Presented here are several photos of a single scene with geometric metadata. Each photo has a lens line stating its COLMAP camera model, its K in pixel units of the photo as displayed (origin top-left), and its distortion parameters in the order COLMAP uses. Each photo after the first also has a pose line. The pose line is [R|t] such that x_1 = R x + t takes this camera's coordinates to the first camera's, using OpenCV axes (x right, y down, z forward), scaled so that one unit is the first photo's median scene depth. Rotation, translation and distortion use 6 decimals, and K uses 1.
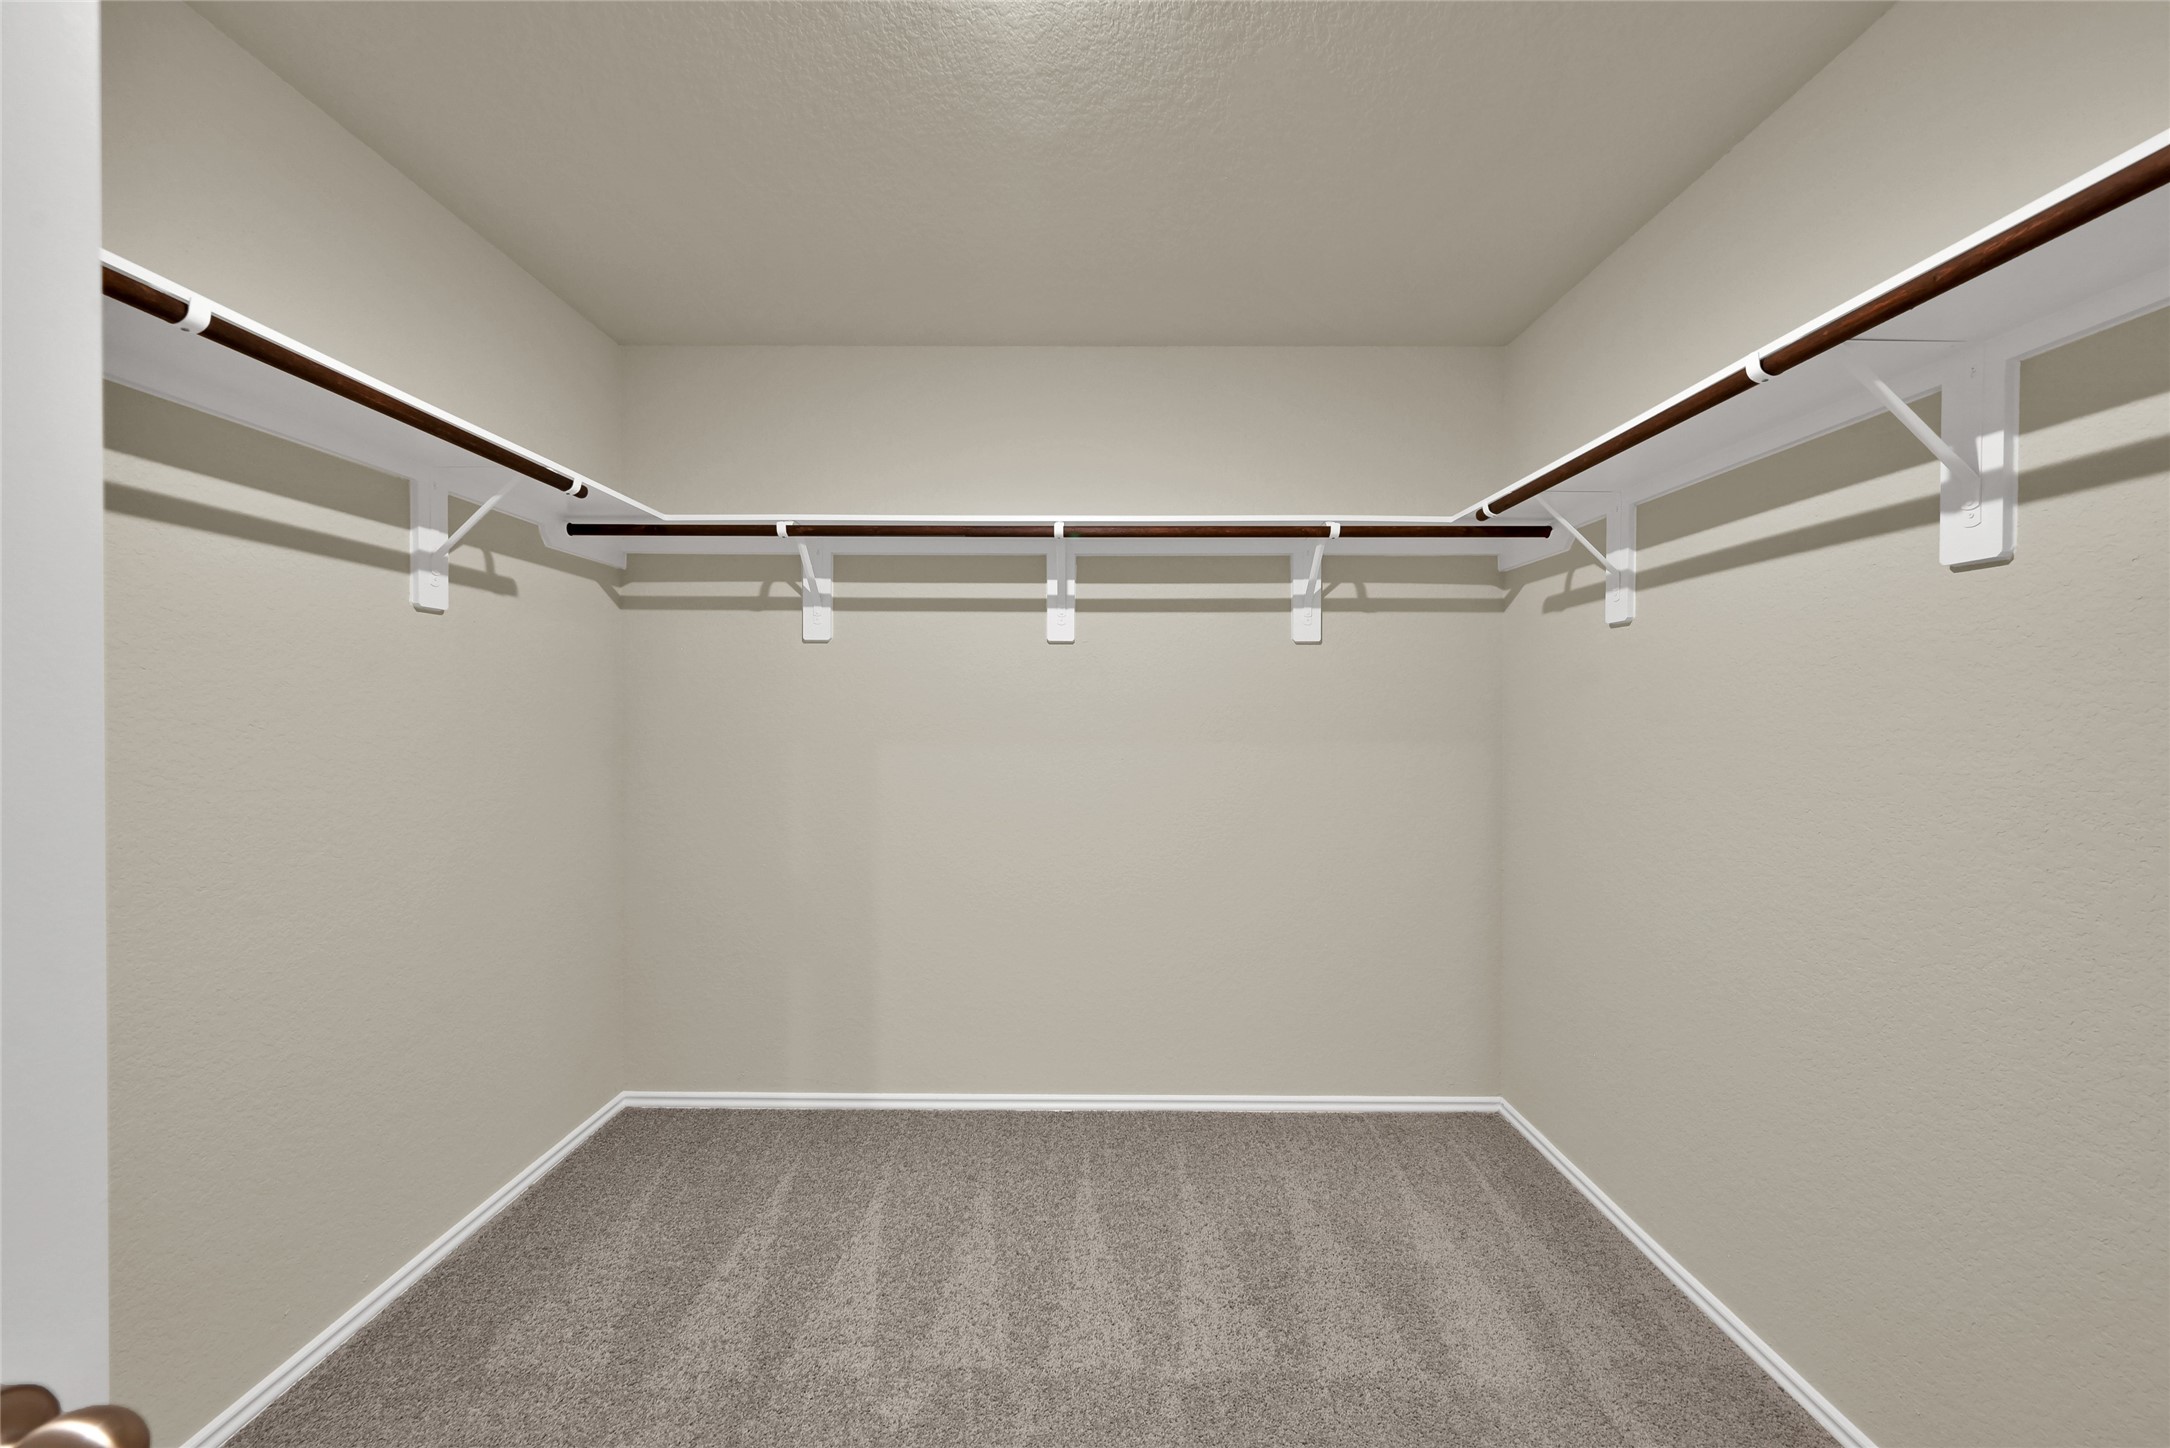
lens RADIAL K [[857.8, 0, 1085.8], [0, 857.8, 720.3], [0, 0, 1]] dist [-0.000027, -0.000007]
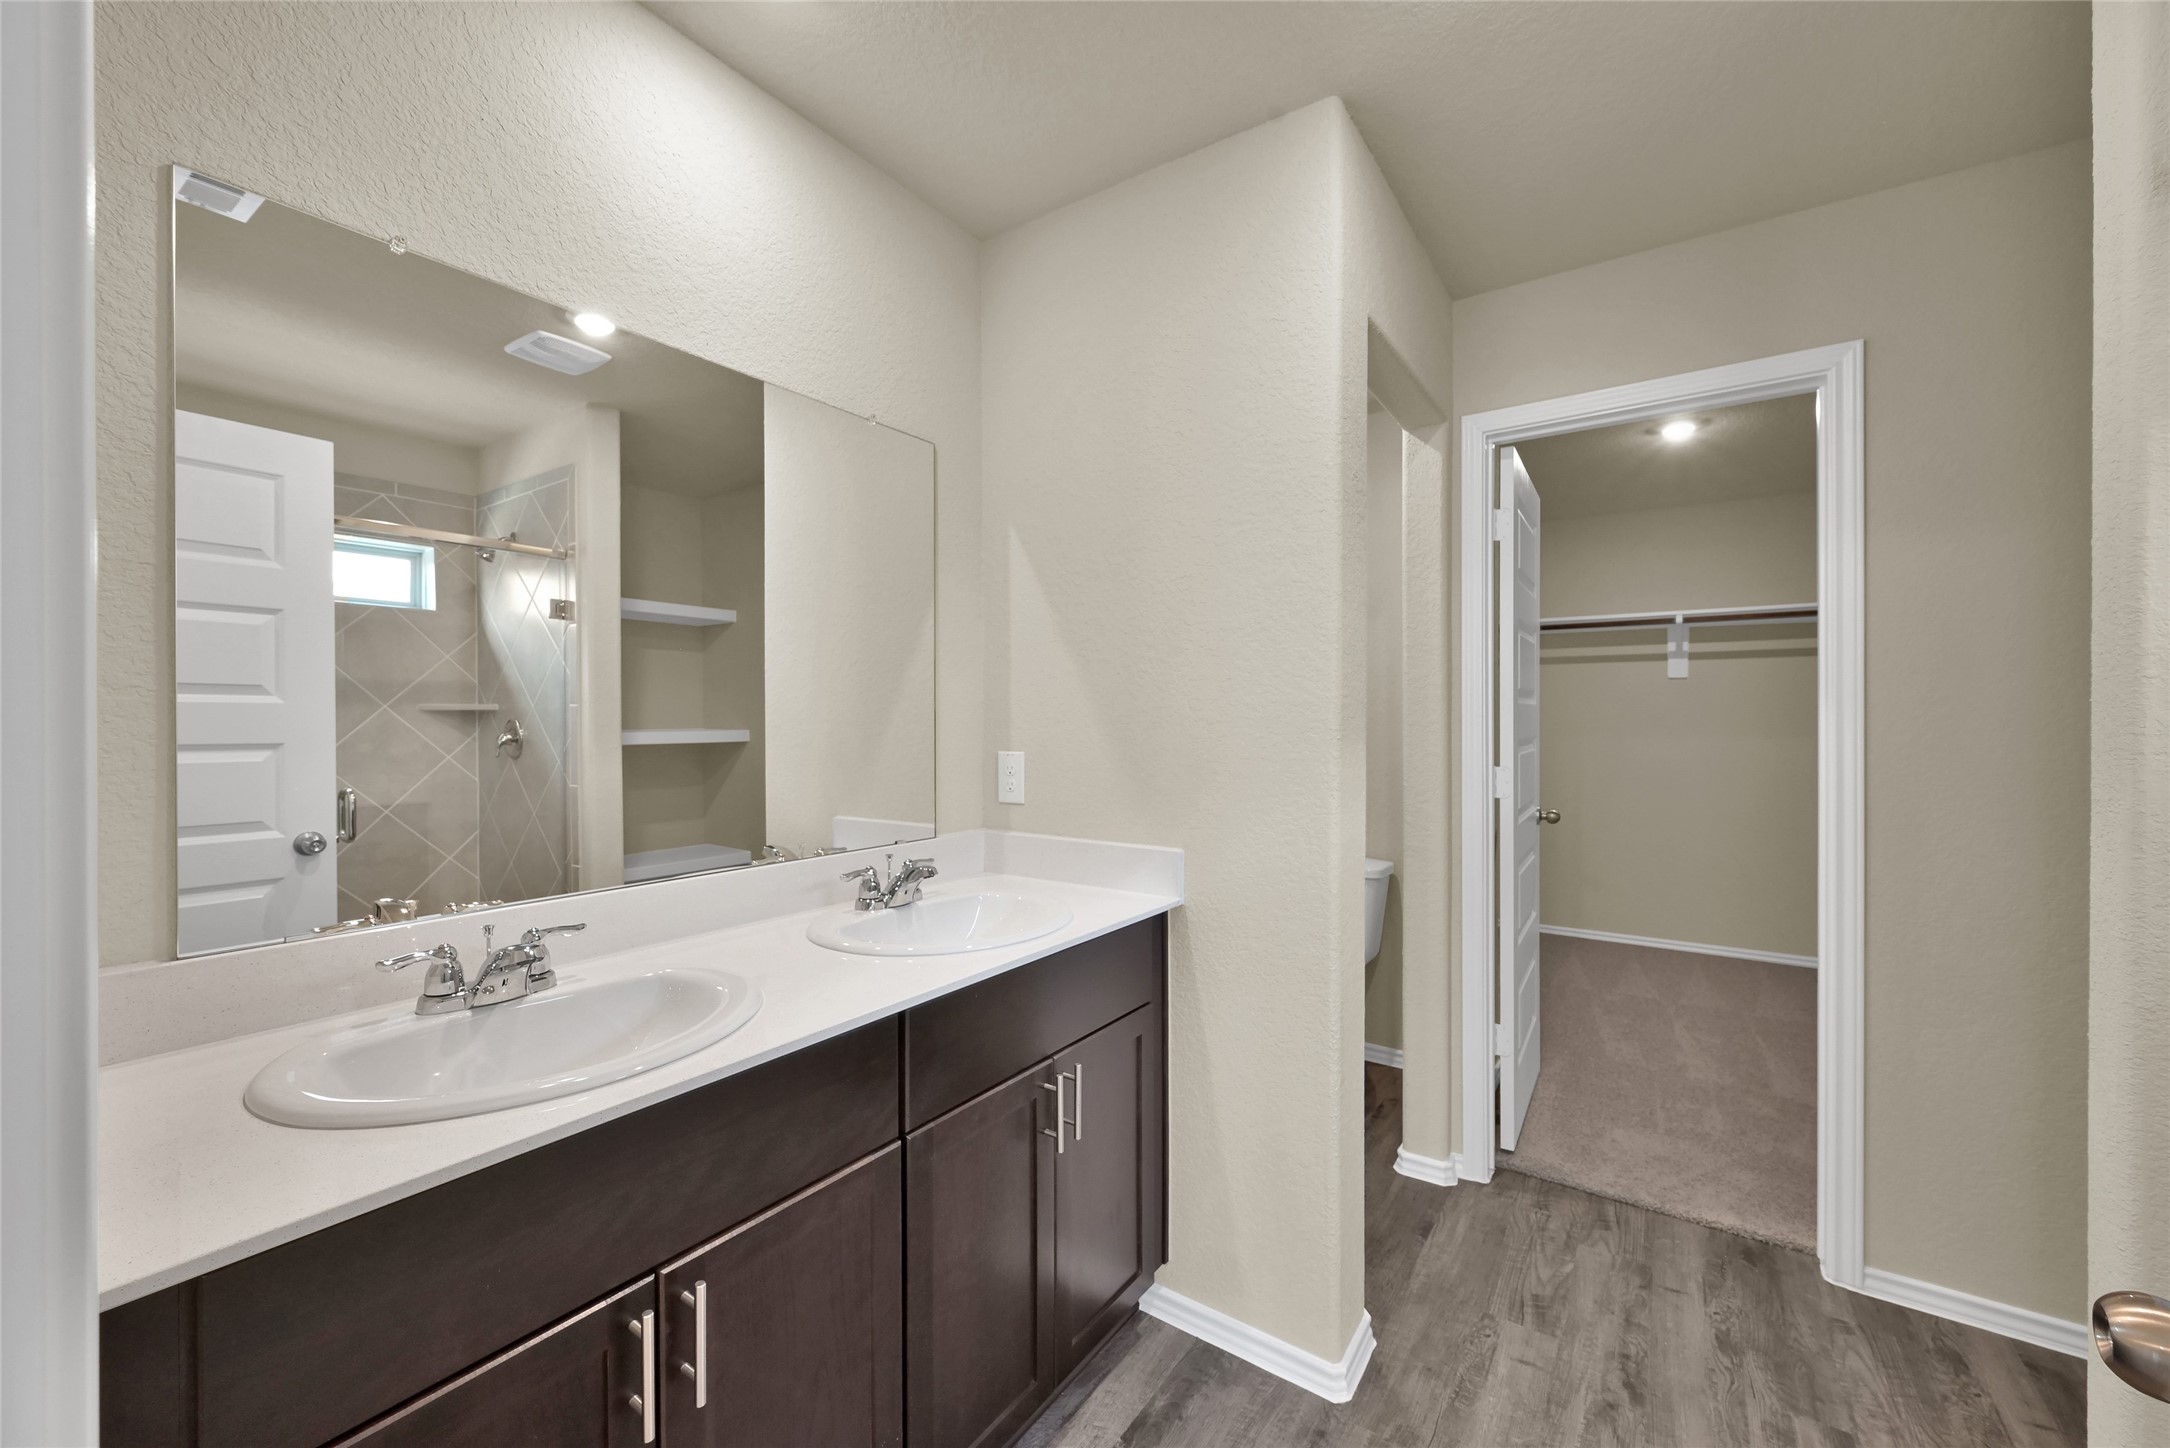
lens RADIAL K [[857.8, 0, 1080.8], [0, 857.8, 723.4], [0, 0, 1]] dist [-0.000027, -0.000007]
pose [[0.822446, -0.000618, -0.568842, -0.035759], [0.000310, 1.000000, -0.000638, -0.000240], [0.568843, 0.000348, 0.822446, -1.091521]]
